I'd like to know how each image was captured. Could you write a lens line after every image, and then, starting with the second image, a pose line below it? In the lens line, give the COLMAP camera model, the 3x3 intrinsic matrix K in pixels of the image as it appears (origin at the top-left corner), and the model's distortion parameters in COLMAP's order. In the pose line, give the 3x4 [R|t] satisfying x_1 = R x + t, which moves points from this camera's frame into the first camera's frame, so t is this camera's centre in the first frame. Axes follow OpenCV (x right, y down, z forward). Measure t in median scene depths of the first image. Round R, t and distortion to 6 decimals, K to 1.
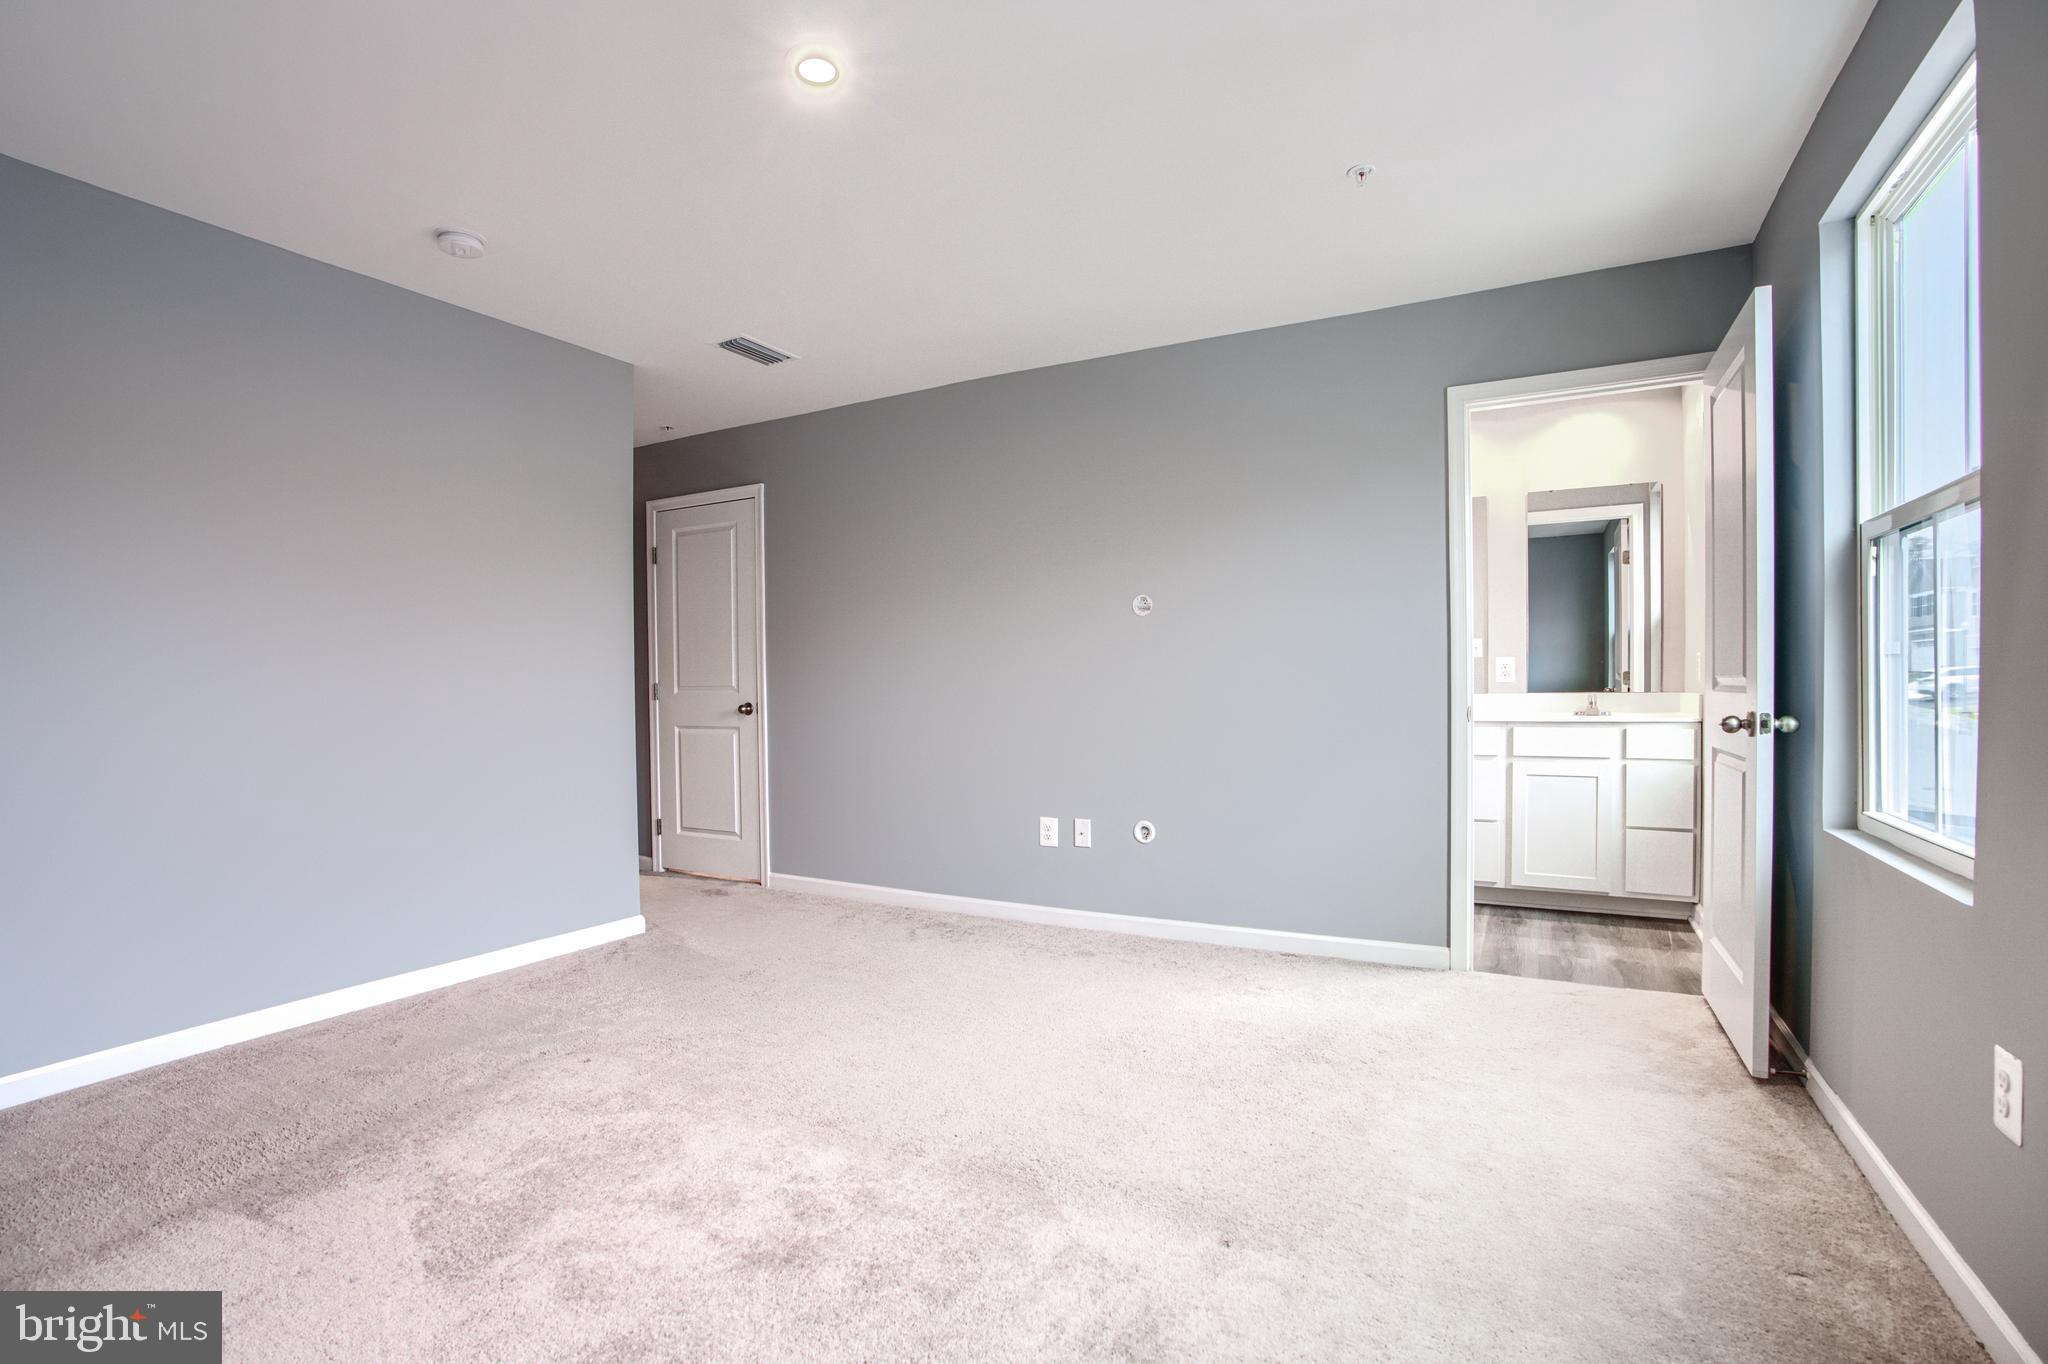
lens RADIAL K [[975.8, 0, 1023.7], [0, 975.8, 724.1], [0, 0, 1]] dist [-0.037035, -0.000013]
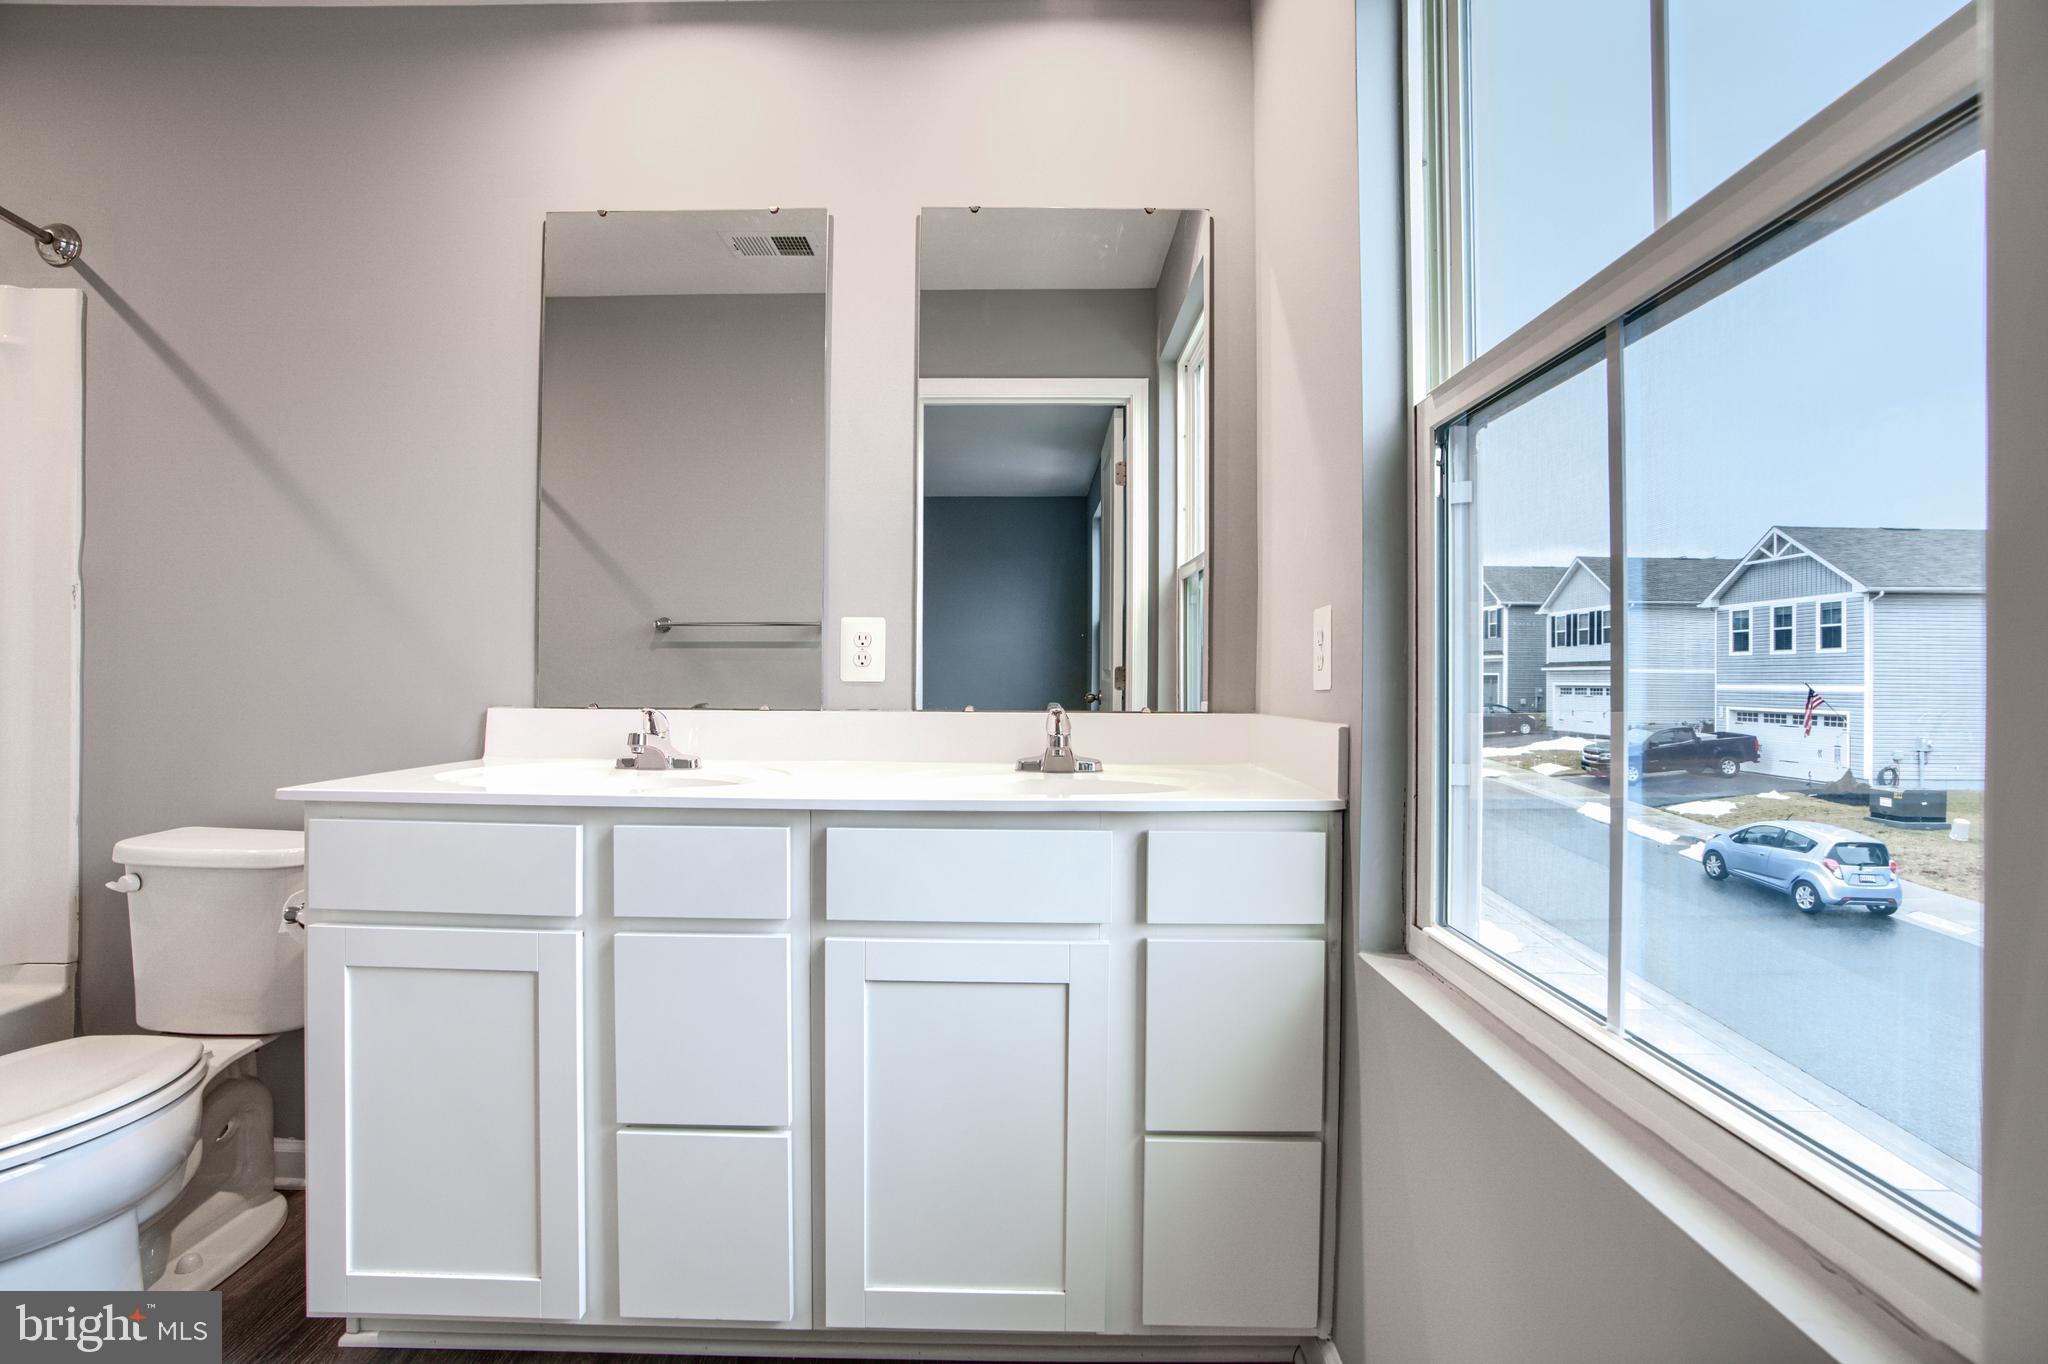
lens RADIAL K [[909.4, 0, 1014.6], [0, 909.4, 694.7], [0, 0, 1]] dist [0.000237, -0.000046]
pose [[0.894604, 0.015680, 0.446585, 0.427493], [-0.005386, 0.999690, -0.024309, -0.032213], [-0.446827, 0.019342, 0.894411, 0.708700]]
